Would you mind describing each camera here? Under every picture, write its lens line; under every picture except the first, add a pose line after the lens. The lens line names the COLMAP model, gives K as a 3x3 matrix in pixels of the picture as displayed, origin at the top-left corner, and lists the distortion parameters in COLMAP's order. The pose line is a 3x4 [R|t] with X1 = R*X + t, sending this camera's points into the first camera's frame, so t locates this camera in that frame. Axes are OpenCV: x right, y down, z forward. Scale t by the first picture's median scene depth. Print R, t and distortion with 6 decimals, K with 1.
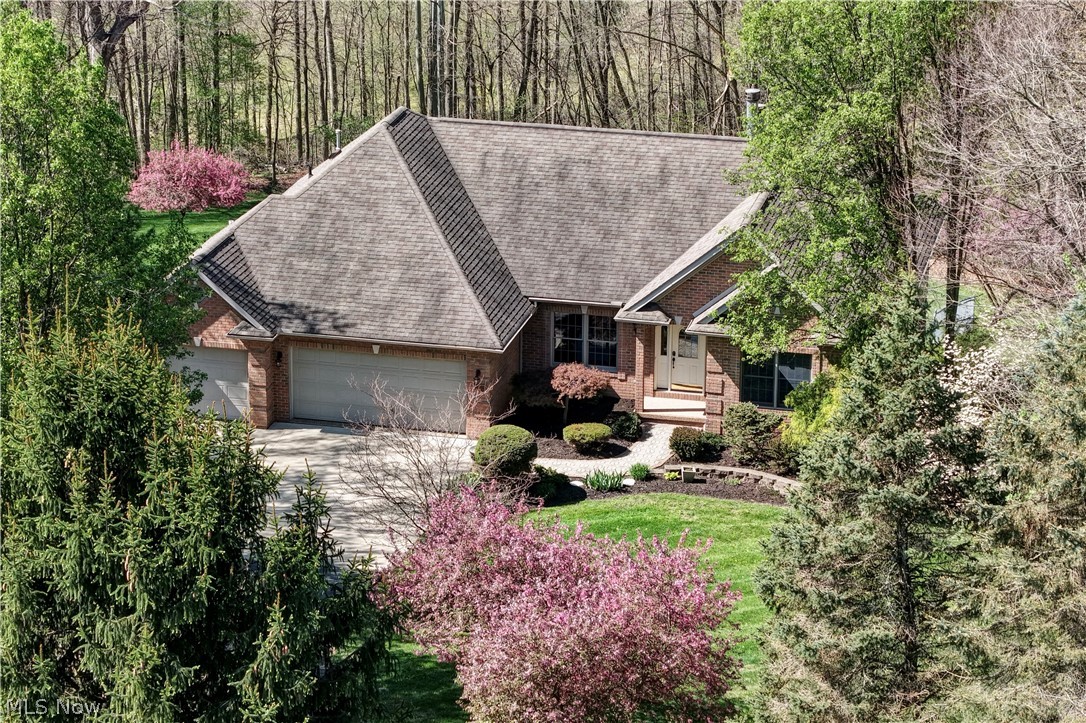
lens RADIAL K [[3308.1, 0, 543.0], [0, 3308.1, 361.5], [0, 0, 1]] dist [0.044039, -0.096009]
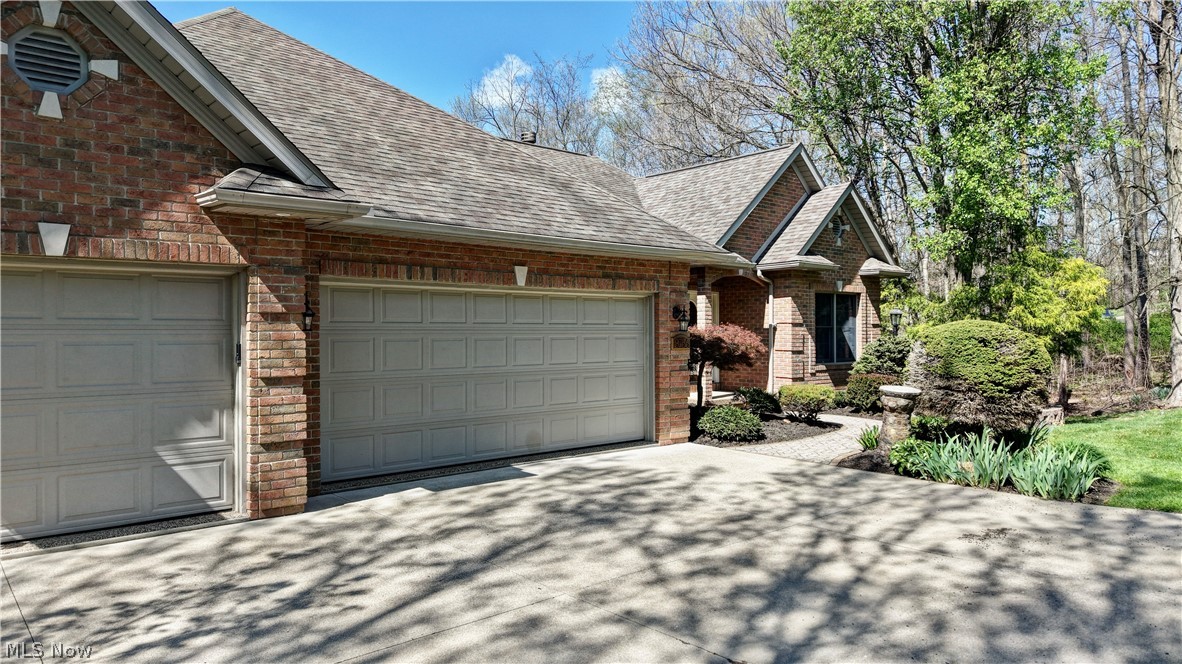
lens RADIAL K [[795.3, 0, 591.0], [0, 795.3, 332.0], [0, 0, 1]] dist [0.001488, 0.000669]
pose [[0.555994, -0.003898, 0.831177, -0.136433], [0.263534, 0.949222, -0.171833, 0.025081], [-0.788302, 0.314582, 0.528789, 0.939336]]
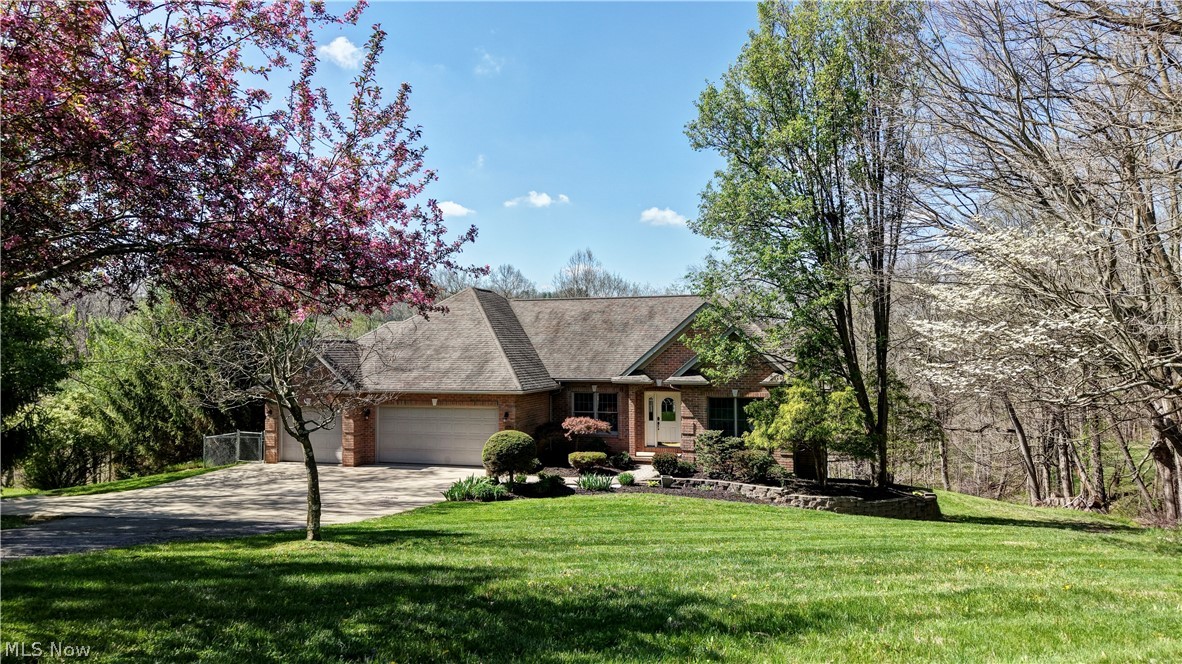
lens RADIAL K [[805.4, 0, 591.0], [0, 805.4, 332.0], [0, 0, 1]] dist [0.136106, -0.217001]
pose [[0.997248, -0.010429, -0.073407, 0.037638], [-0.014877, 0.941781, -0.335898, 0.079426], [0.072636, 0.336066, 0.939033, 0.687302]]
